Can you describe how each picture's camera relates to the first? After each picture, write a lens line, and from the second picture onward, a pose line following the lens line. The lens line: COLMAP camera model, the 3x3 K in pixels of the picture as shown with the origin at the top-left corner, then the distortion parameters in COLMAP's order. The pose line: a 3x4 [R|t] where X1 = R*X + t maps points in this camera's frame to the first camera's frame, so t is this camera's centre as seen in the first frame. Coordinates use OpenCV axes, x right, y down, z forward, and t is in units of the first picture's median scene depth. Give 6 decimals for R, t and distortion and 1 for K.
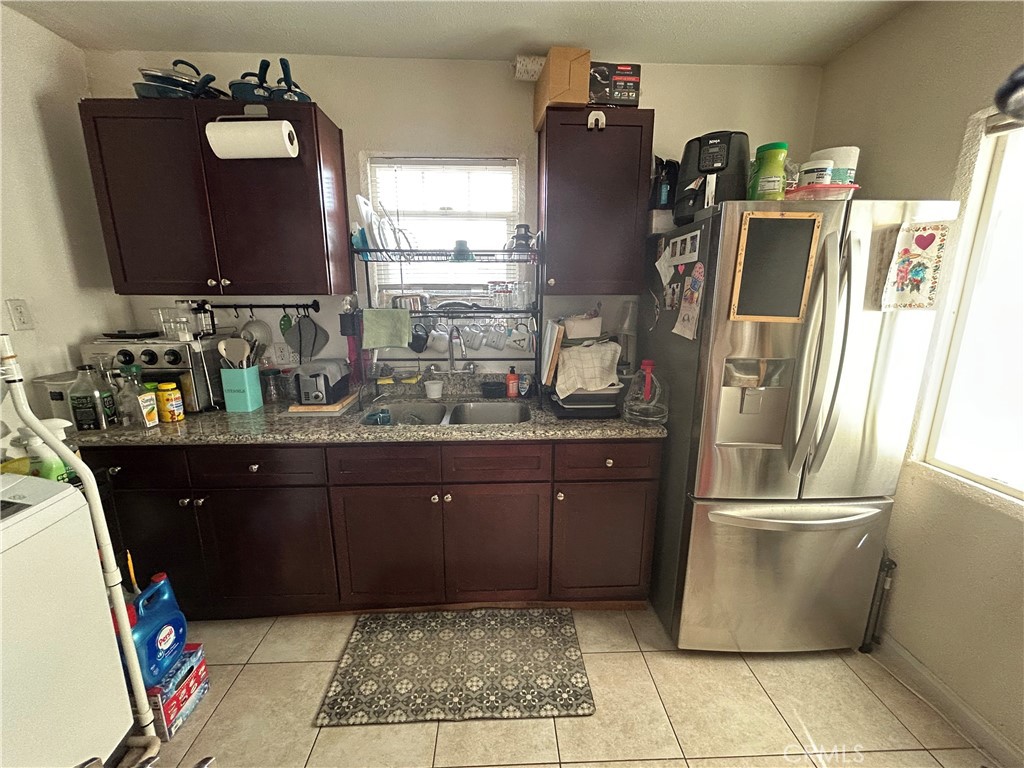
lens RADIAL K [[415.8, 0, 512.0], [0, 415.8, 384.0], [0, 0, 1]] dist [0.001067, 0.000521]
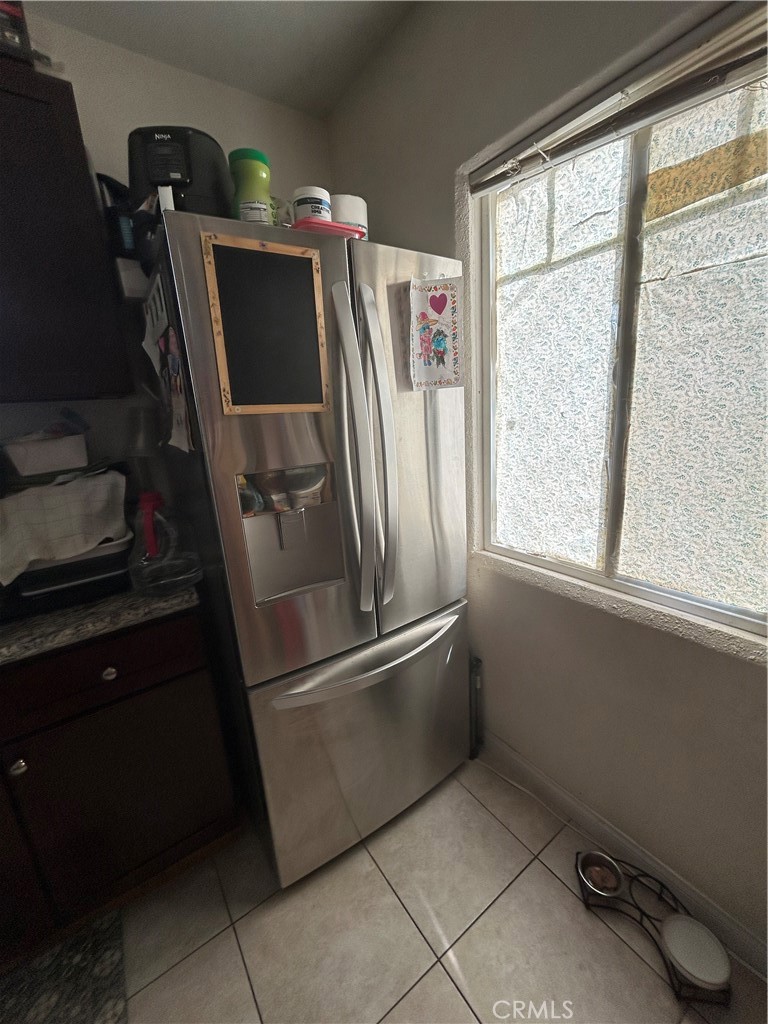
lens RADIAL K [[417.6, 0, 384.0], [0, 417.6, 512.0], [0, 0, 1]] dist [0.013074, -0.000100]
pose [[0.835416, -0.190935, 0.515387, 0.330173], [0.183974, 0.980771, 0.065134, -0.005054], [-0.517913, 0.040404, 0.854479, 0.303172]]
